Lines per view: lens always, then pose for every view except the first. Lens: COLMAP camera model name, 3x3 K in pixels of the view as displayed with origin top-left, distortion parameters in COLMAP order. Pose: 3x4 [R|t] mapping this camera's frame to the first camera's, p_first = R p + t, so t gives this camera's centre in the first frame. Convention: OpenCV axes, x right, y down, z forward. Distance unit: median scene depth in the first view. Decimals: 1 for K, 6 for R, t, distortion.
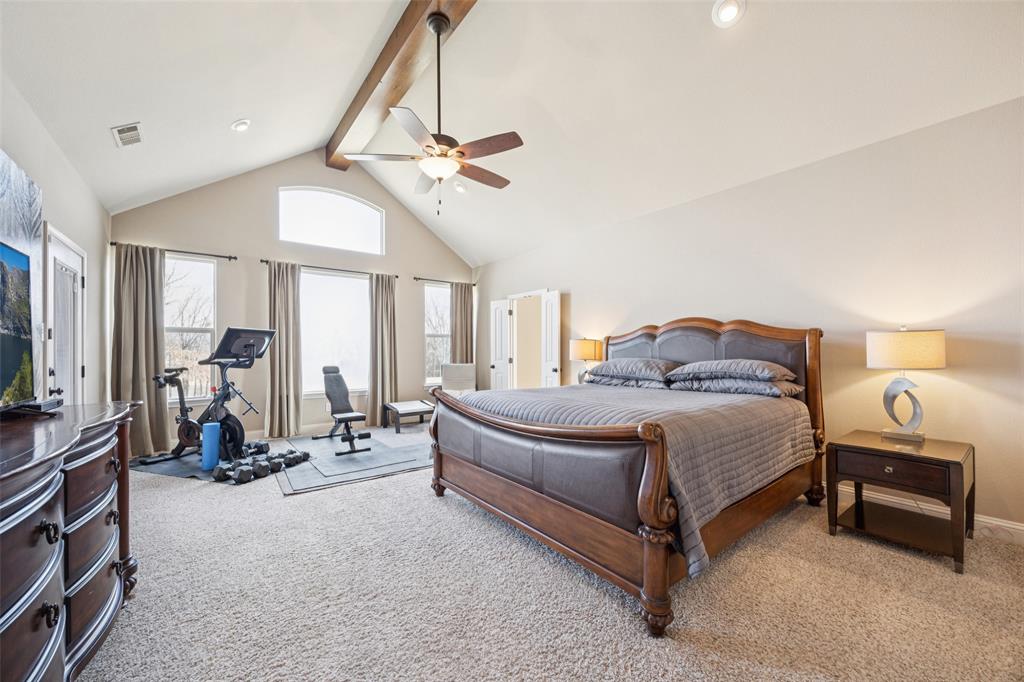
lens RADIAL K [[390.2, 0, 510.3], [0, 390.2, 346.6], [0, 0, 1]] dist [-0.000597, -0.000226]
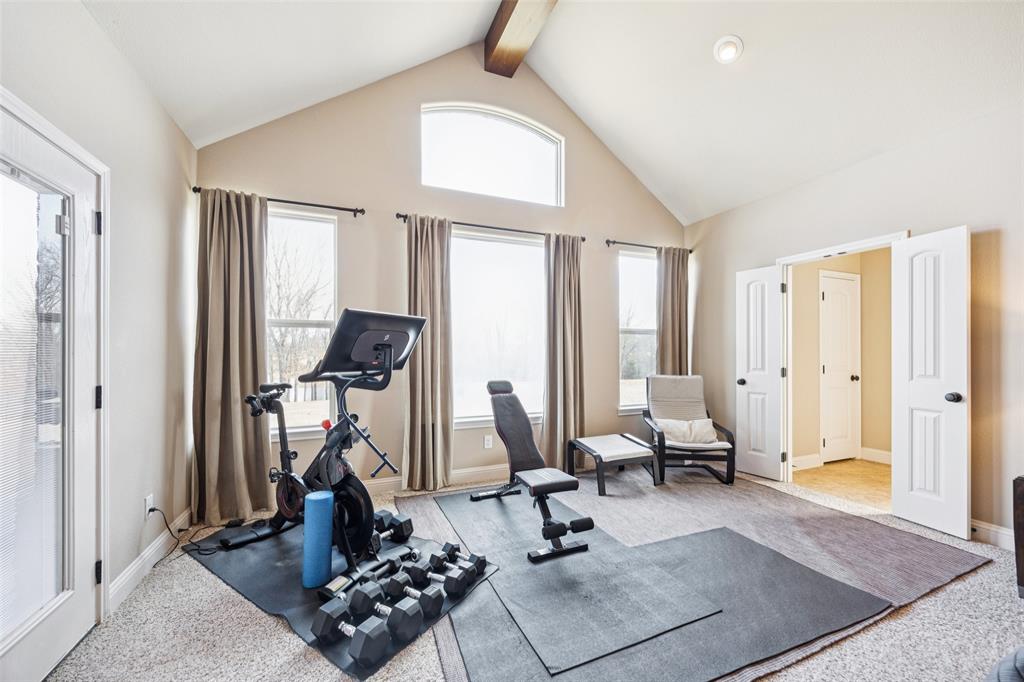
lens RADIAL K [[390.2, 0, 510.3], [0, 390.2, 346.6], [0, 0, 1]] dist [-0.000597, -0.000226]
pose [[0.964671, -0.003705, -0.263431, -0.326192], [0.001998, 0.999975, -0.006748, 0.001169], [0.263449, 0.005984, 0.964655, 0.482275]]
